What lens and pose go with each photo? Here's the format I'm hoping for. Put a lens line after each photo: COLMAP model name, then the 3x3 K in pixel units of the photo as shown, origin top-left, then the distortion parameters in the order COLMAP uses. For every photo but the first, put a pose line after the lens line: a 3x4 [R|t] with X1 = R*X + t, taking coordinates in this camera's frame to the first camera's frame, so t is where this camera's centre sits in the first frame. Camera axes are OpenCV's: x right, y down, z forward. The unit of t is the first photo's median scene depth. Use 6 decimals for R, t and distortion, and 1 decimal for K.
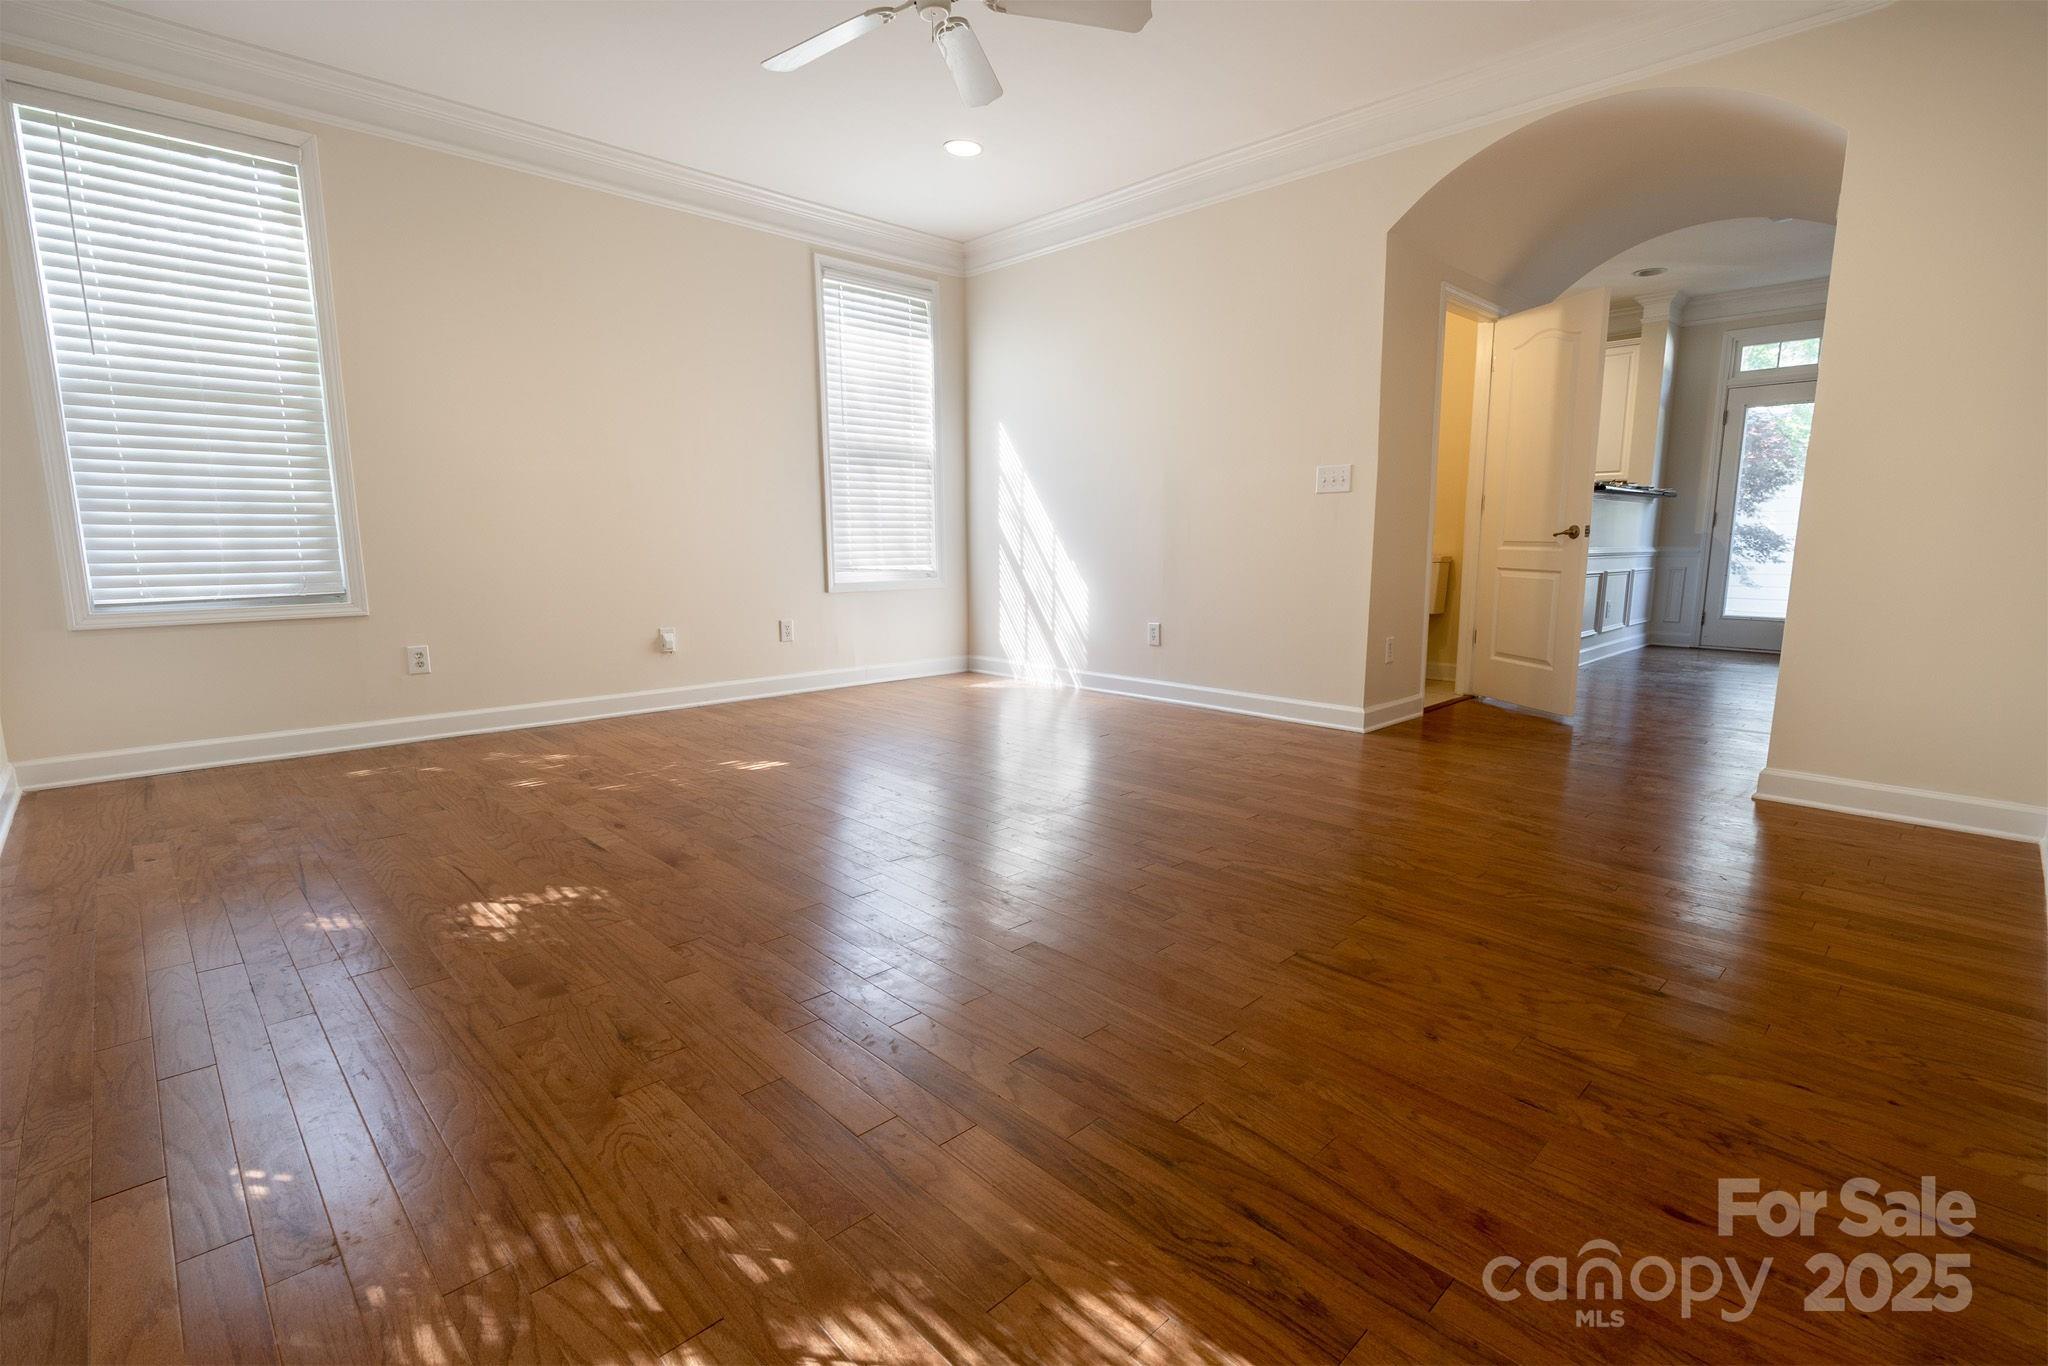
lens RADIAL K [[939.5, 0, 1029.2], [0, 939.5, 681.3], [0, 0, 1]] dist [0.001185, 0.000362]
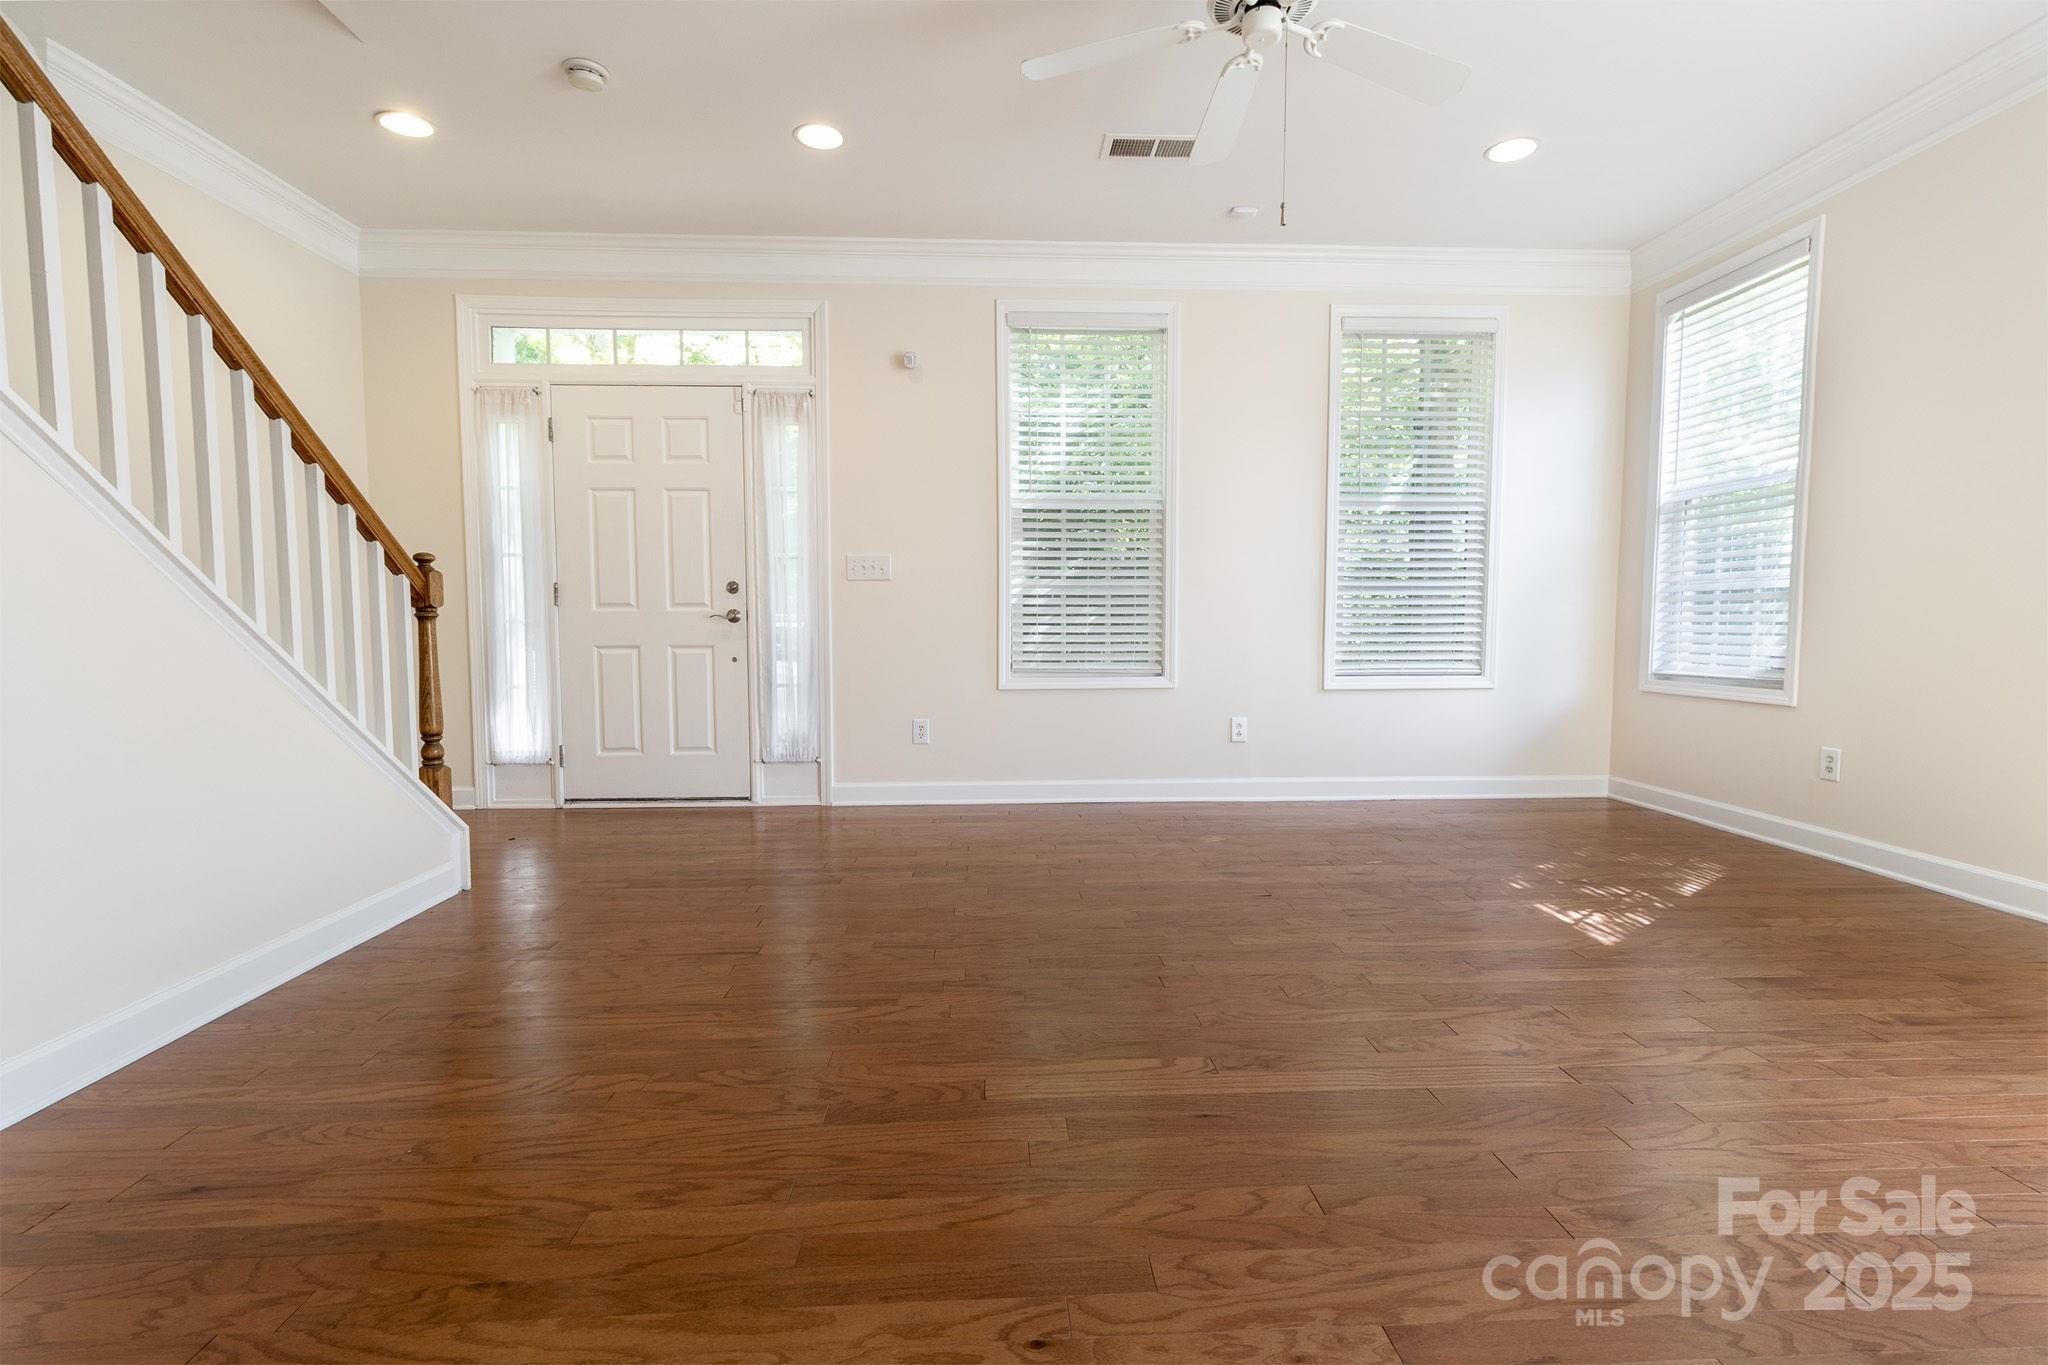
lens RADIAL K [[946.4, 0, 1028.9], [0, 946.4, 676.0], [0, 0, 1]] dist [0.000555, -0.000055]
pose [[-0.659193, 0.043592, -0.750710, 0.468608], [-0.114670, 0.980815, 0.157645, -0.149713], [0.743180, 0.190003, -0.641547, 0.963683]]
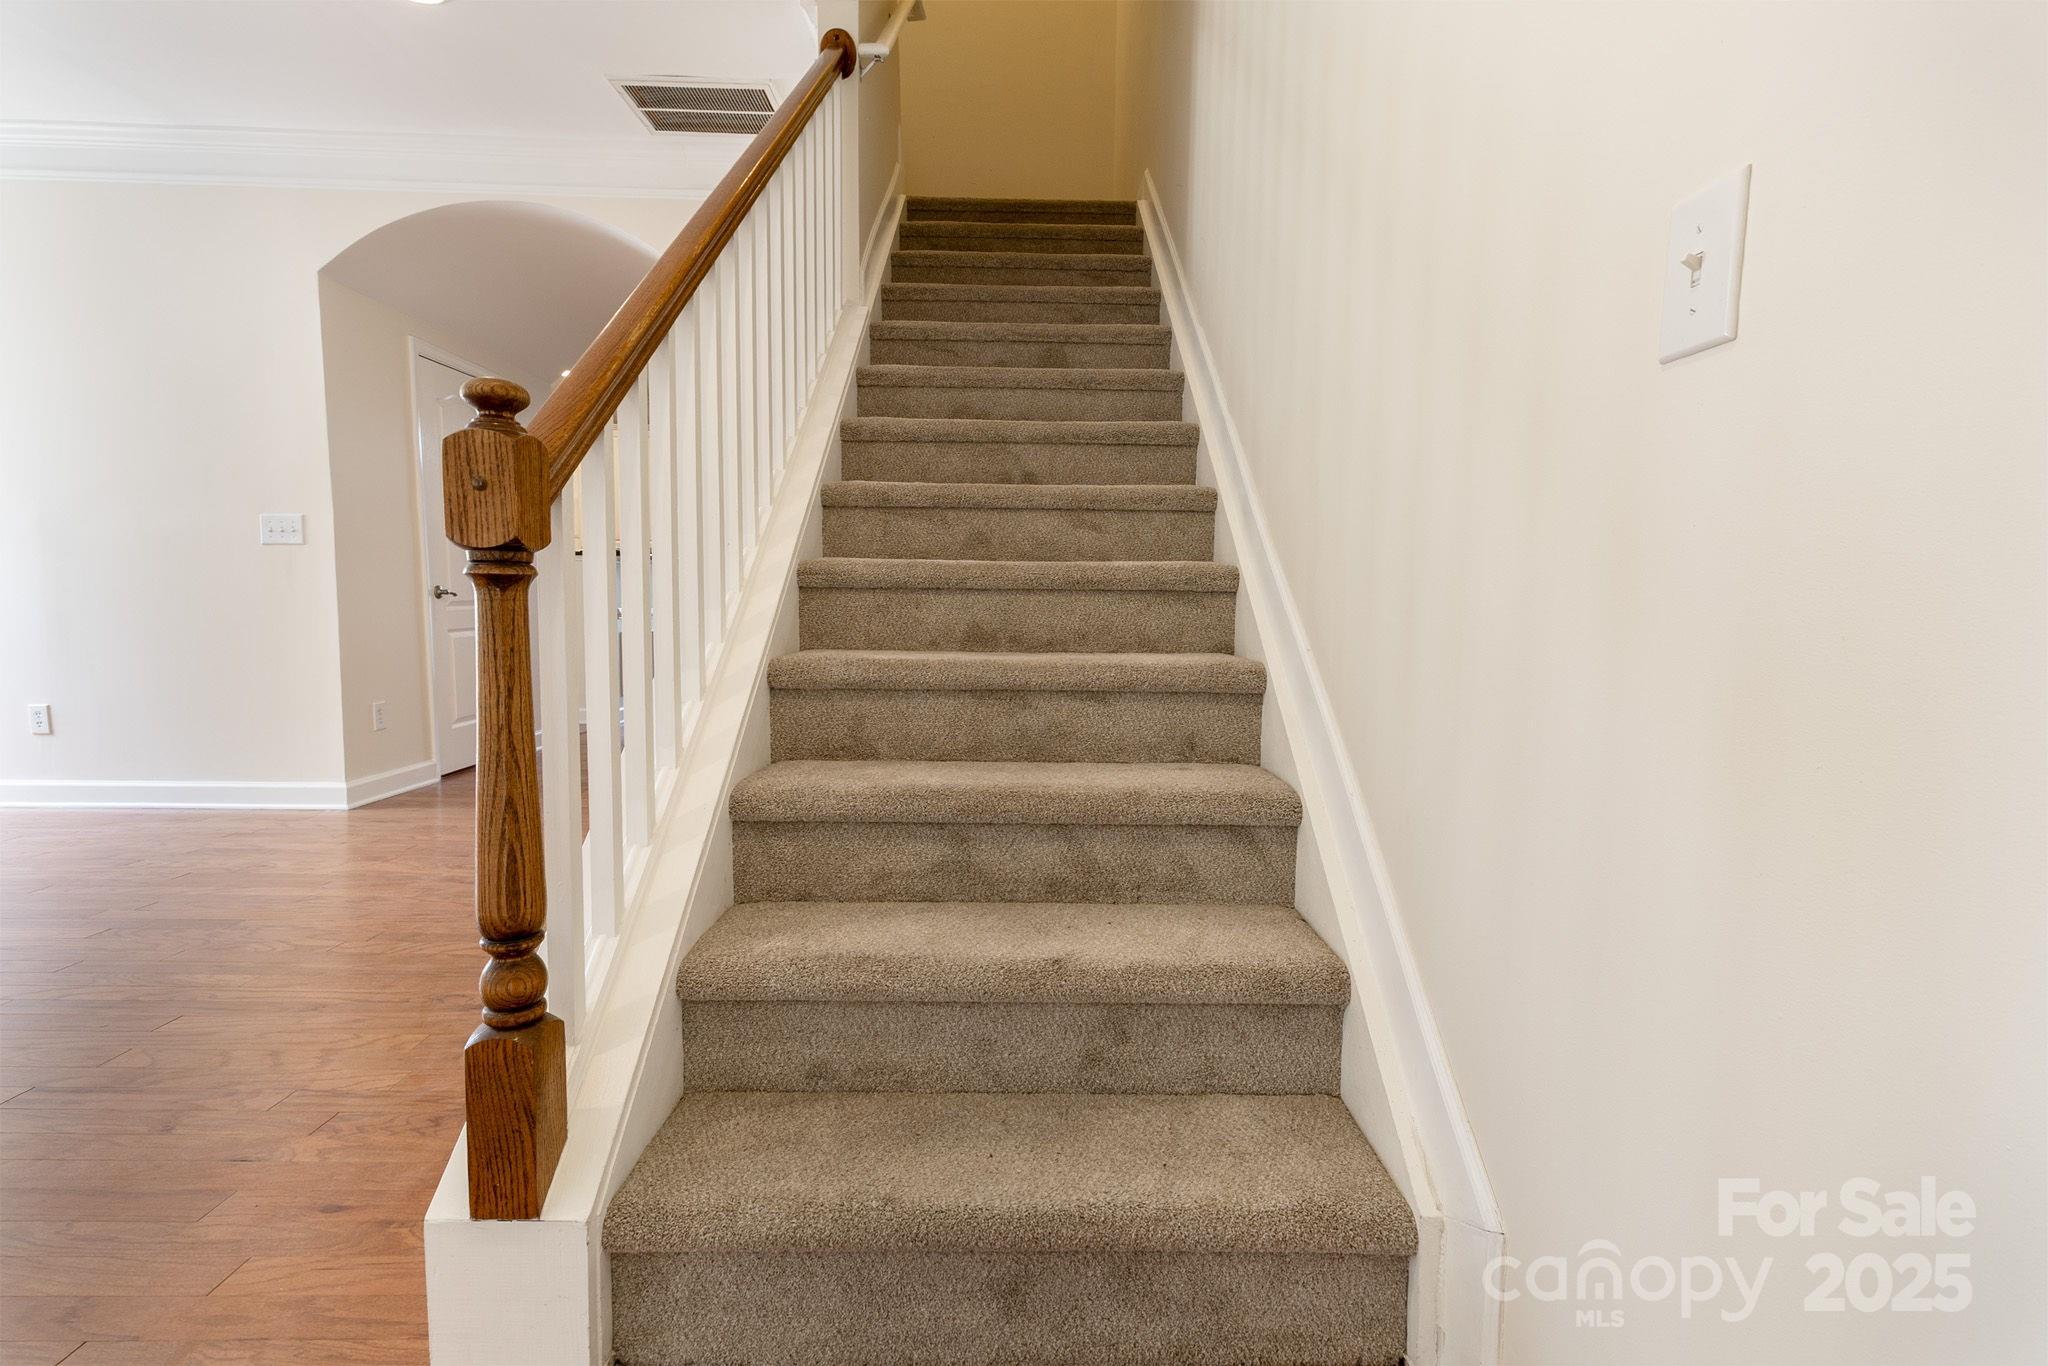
lens RADIAL K [[959.4, 0, 1024.0], [0, 959.4, 683.0], [0, 0, 1]] dist [-0.001477, -0.000388]
pose [[0.678910, -0.052801, 0.732320, 0.130768], [0.099755, 0.994796, -0.020754, 0.018294], [-0.727413, 0.087143, 0.680644, -0.113581]]
